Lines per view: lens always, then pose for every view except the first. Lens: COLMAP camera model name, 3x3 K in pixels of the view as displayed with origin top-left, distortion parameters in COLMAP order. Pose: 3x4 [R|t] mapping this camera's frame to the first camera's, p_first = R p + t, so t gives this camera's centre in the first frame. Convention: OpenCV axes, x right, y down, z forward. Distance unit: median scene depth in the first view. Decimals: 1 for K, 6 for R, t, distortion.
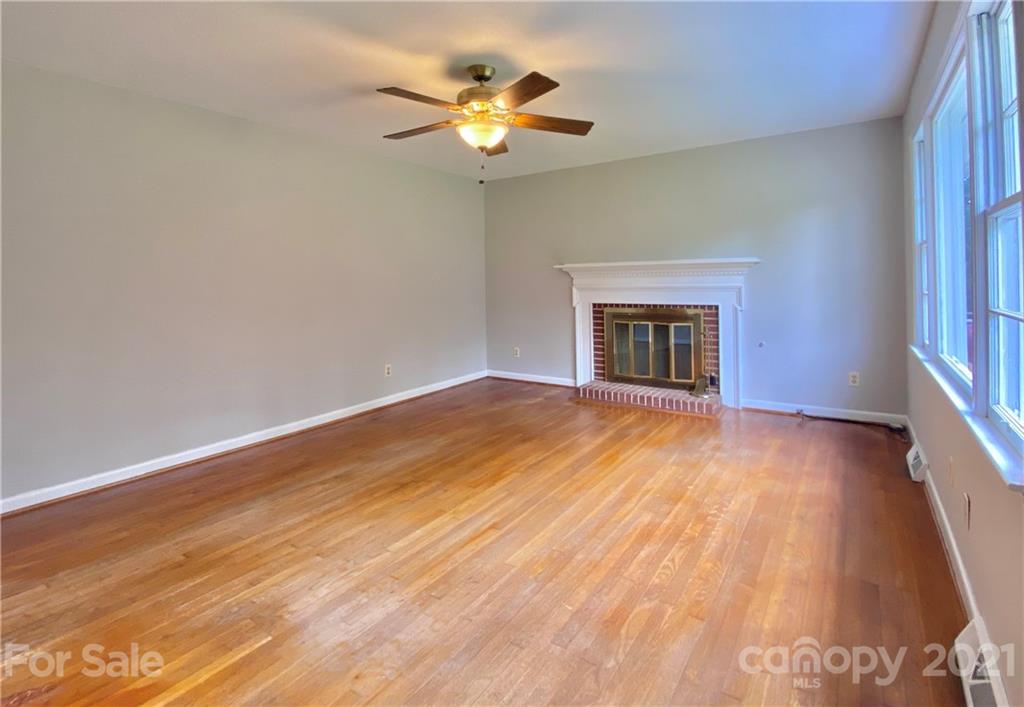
lens RADIAL K [[496.6, 0, 514.4], [0, 496.6, 281.5], [0, 0, 1]] dist [0.012990, -0.000062]
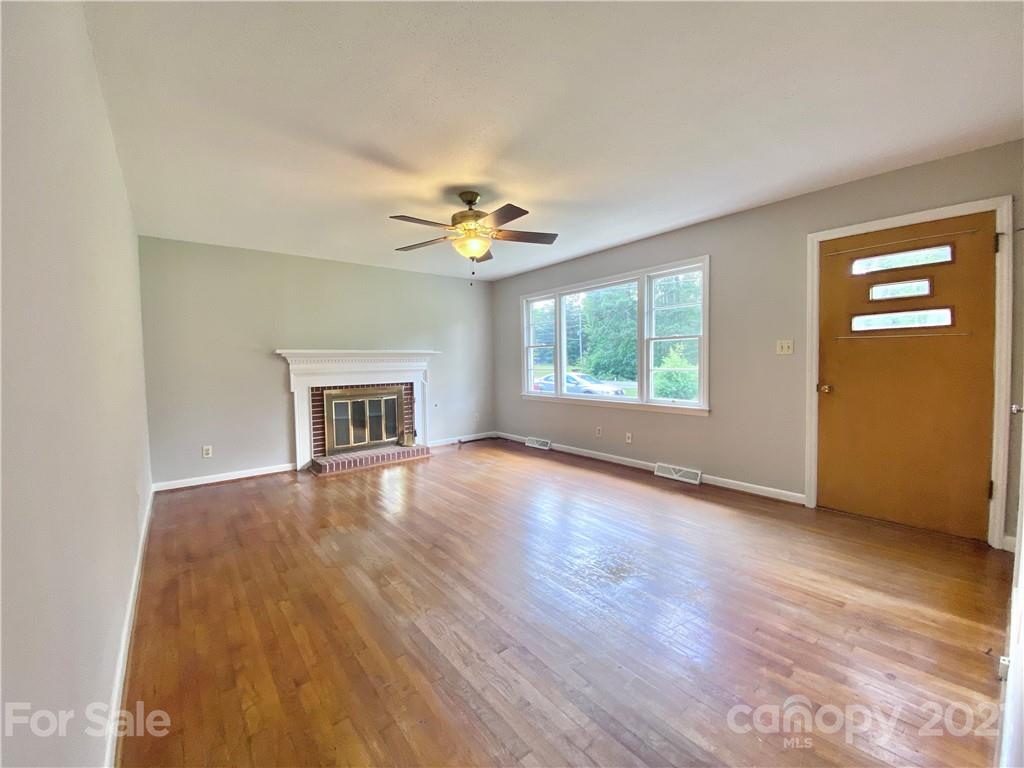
lens RADIAL K [[416.1, 0, 512.0], [0, 416.1, 384.0], [0, 0, 1]] dist [0.024975, -0.000146]
pose [[0.288112, -0.043421, 0.956612, -0.667146], [0.017684, 0.999042, 0.040021, 0.009405], [-0.957434, 0.005386, 0.288604, 0.363919]]
